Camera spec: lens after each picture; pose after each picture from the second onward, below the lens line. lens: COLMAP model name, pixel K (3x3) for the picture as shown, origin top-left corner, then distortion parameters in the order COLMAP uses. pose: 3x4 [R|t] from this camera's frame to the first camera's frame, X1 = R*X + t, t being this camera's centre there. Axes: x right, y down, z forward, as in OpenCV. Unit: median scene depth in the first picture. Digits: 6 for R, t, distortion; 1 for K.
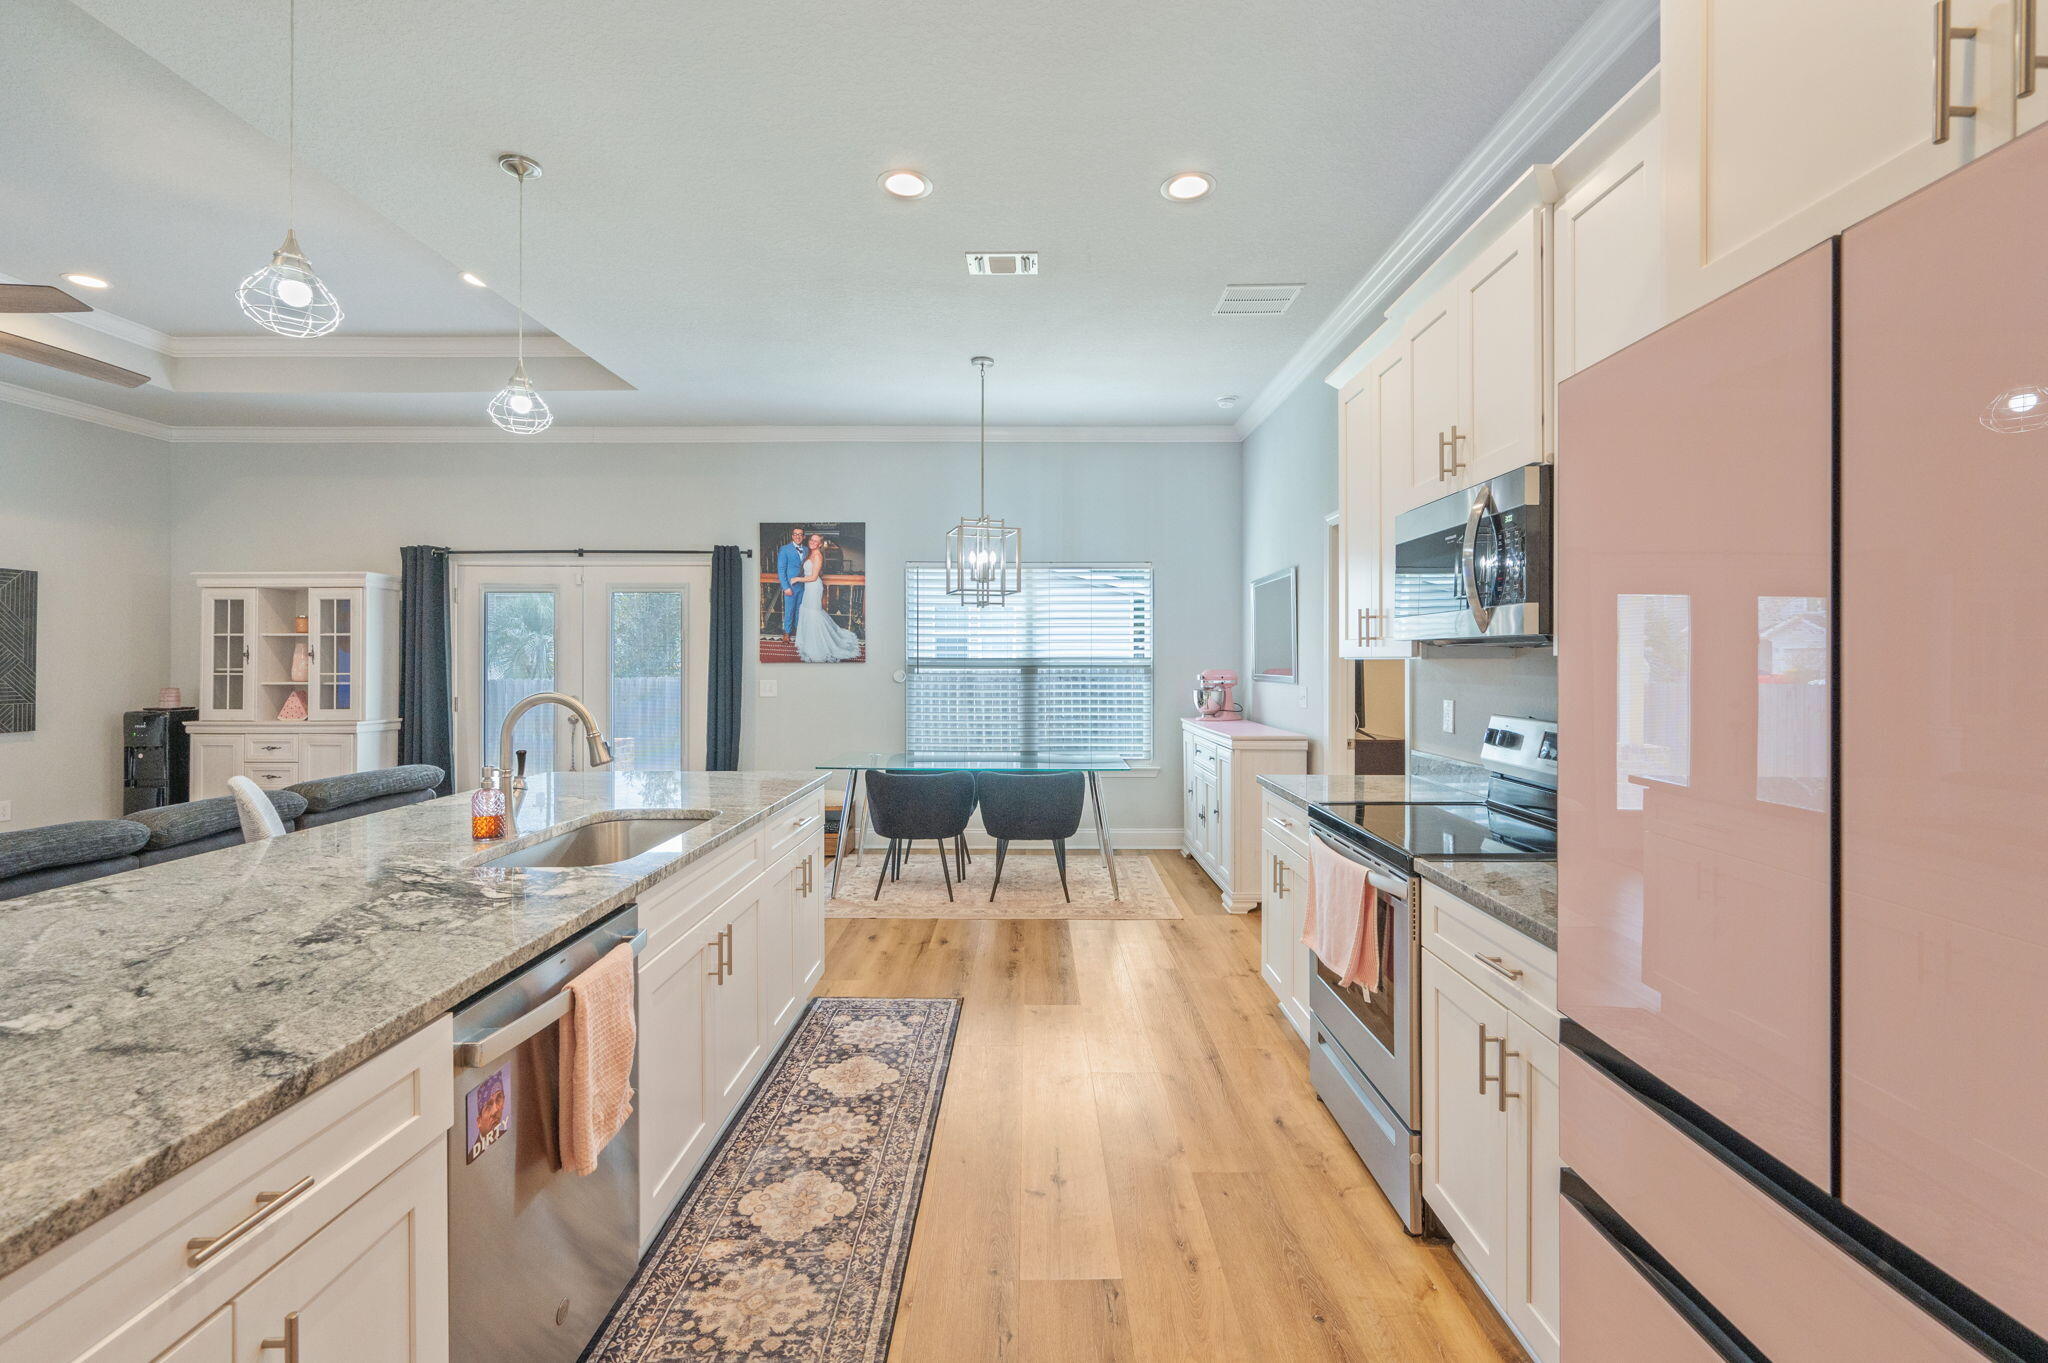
lens RADIAL K [[889.6, 0, 1032.2], [0, 889.6, 652.7], [0, 0, 1]] dist [0.001374, 0.000246]
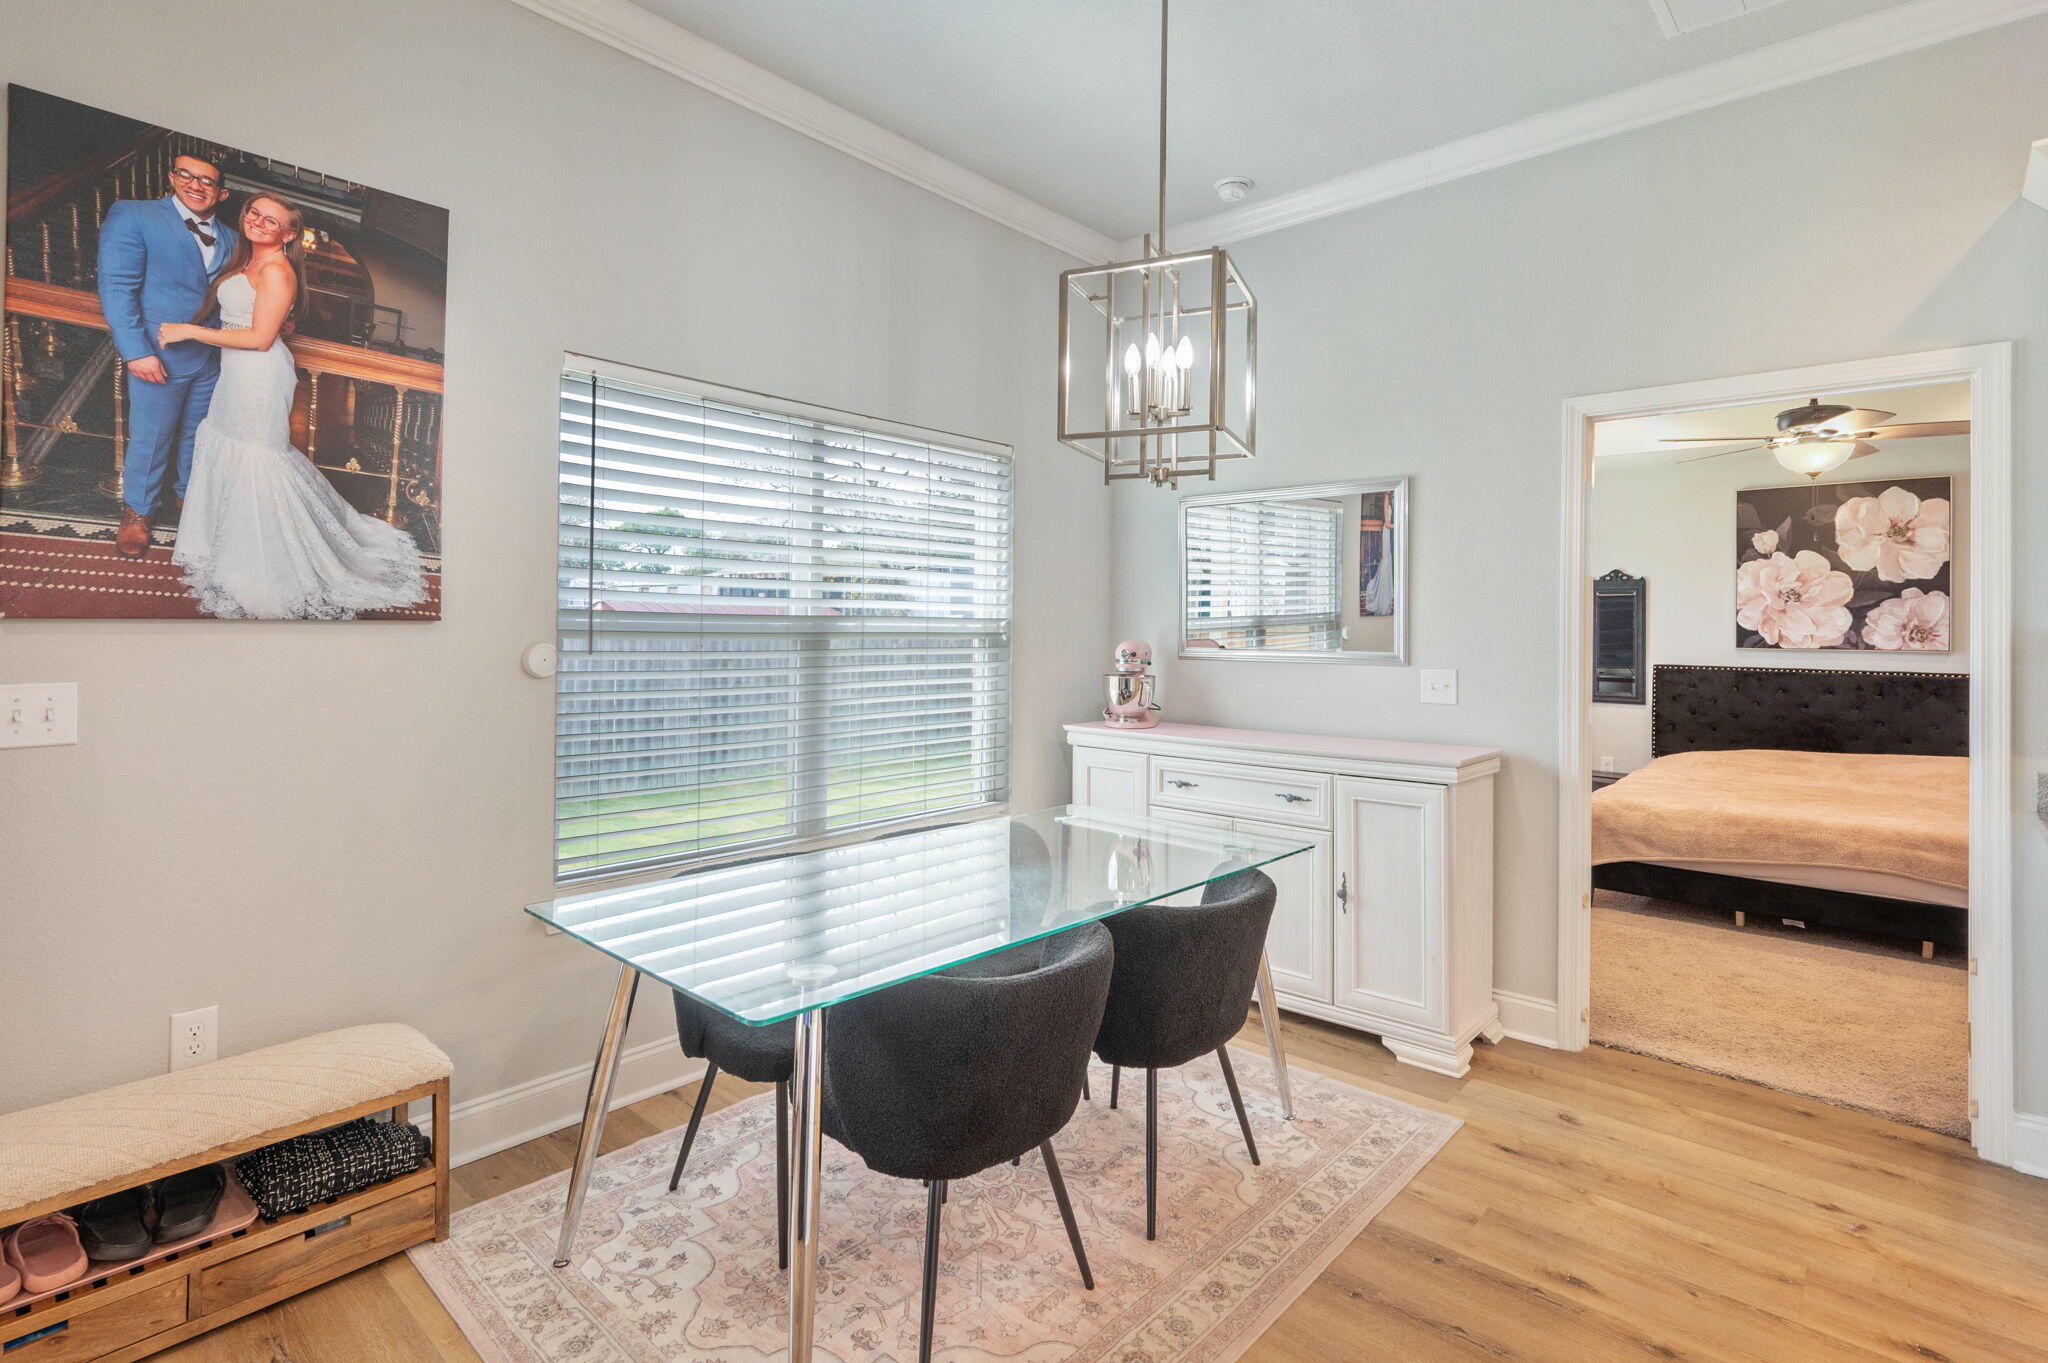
lens RADIAL K [[991.3, 0, 1027.2], [0, 991.3, 604.5], [0, 0, 1]] dist [0.000401, 0.000137]
pose [[0.668560, 0.022821, 0.743308, -0.319582], [-0.018391, 0.999731, -0.014152, 0.005780], [-0.743430, -0.004208, 0.668800, 0.582105]]
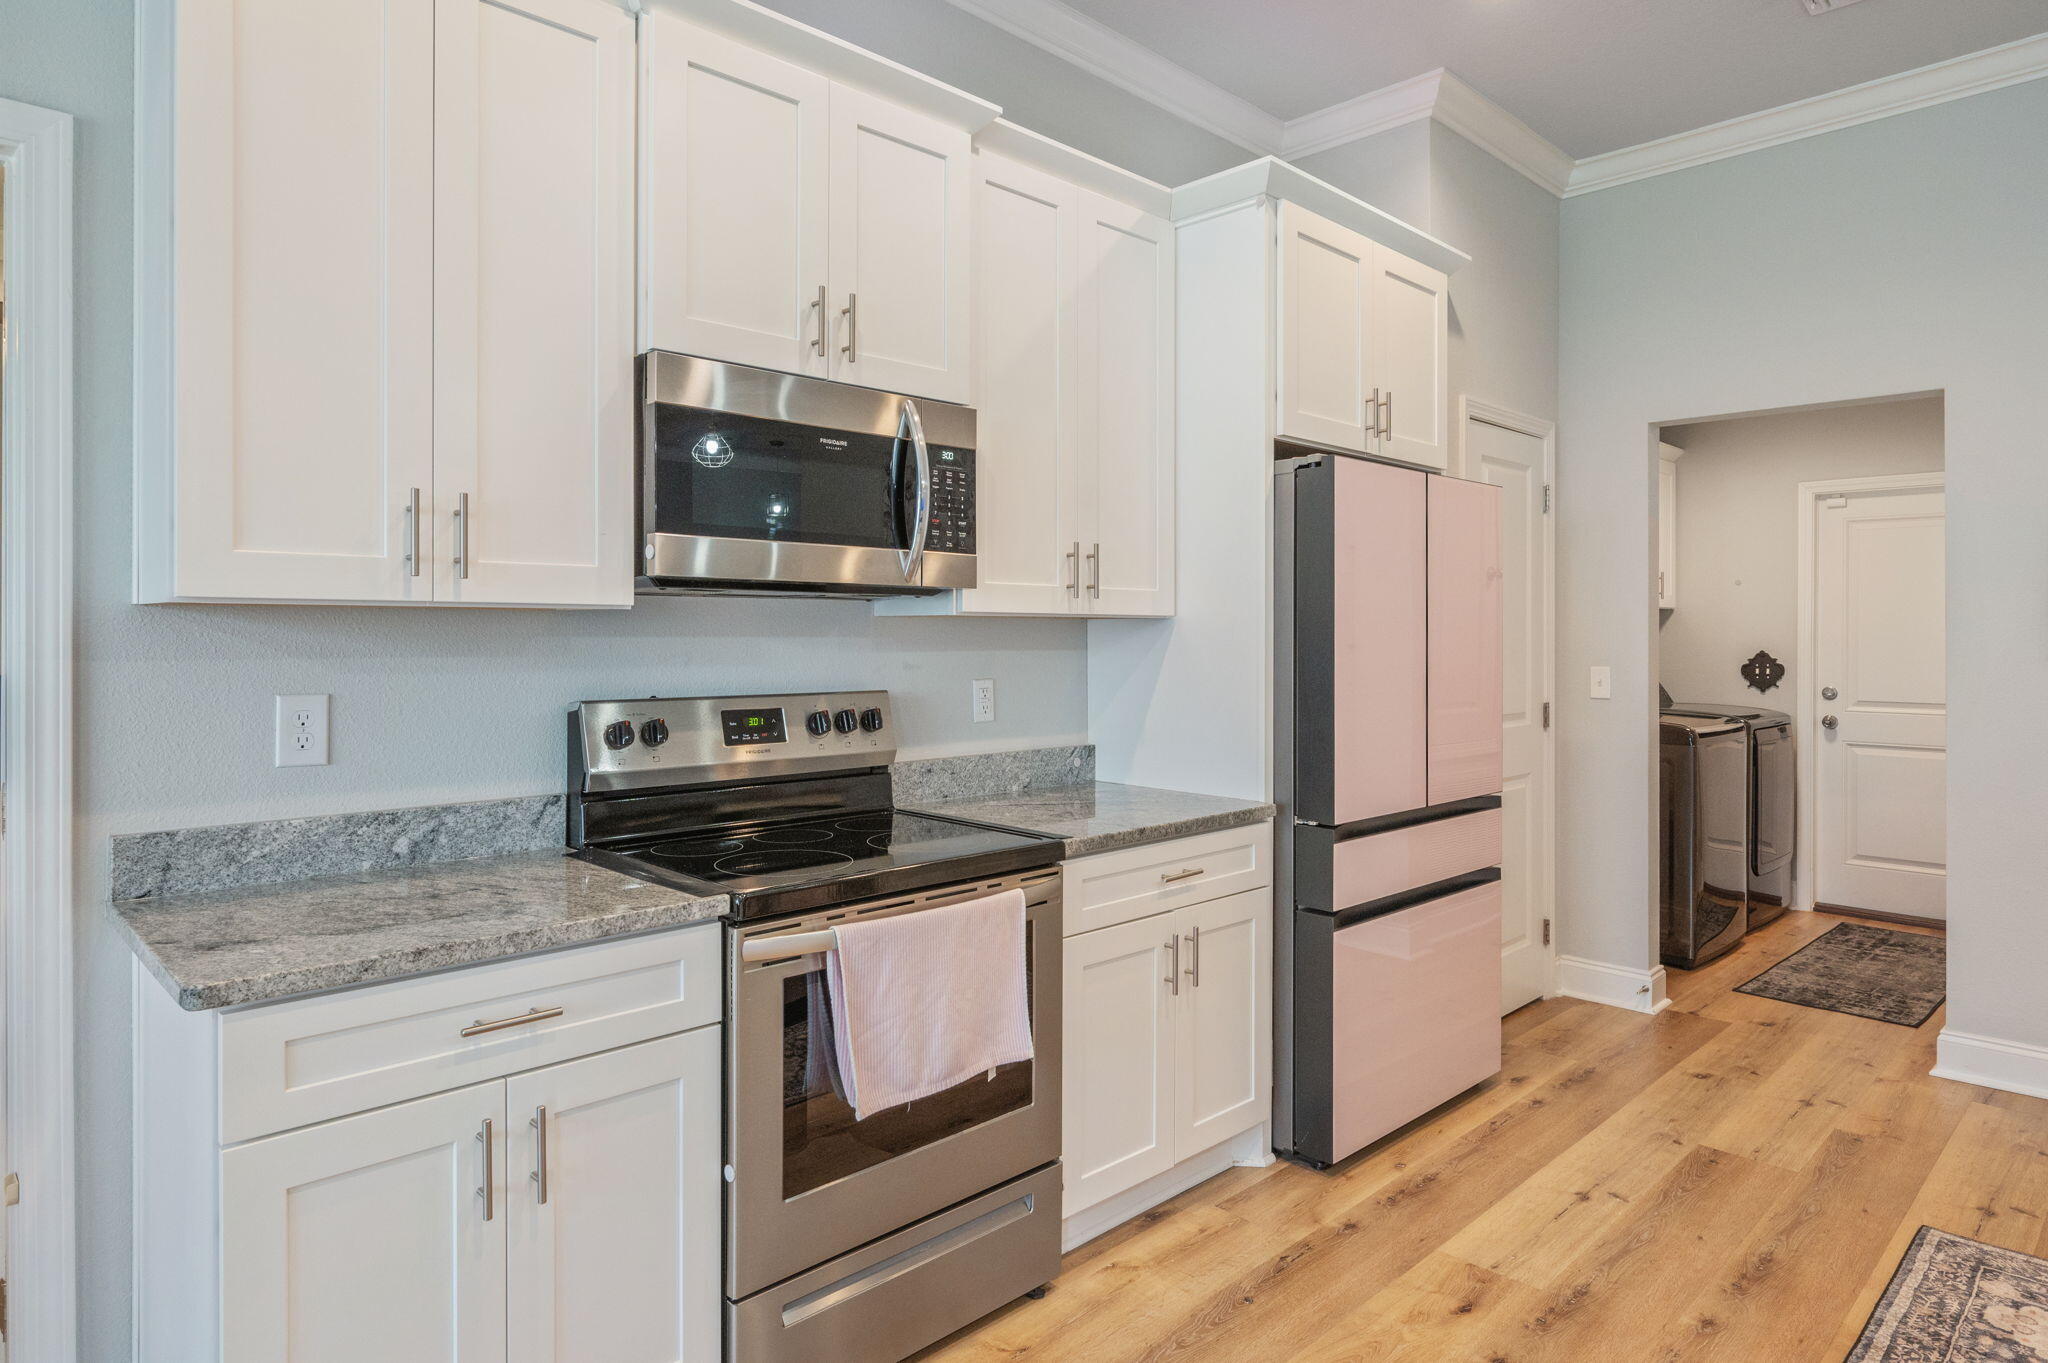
lens RADIAL K [[1195.7, 0, 1027.7], [0, 1195.7, 625.2], [0, 0, 1]] dist [-0.001375, -0.001458]
pose [[-0.696792, -0.002831, 0.717268, -0.122986], [-0.010836, 0.999920, -0.006580, 0.009066], [-0.717191, -0.012357, -0.696767, 0.590300]]
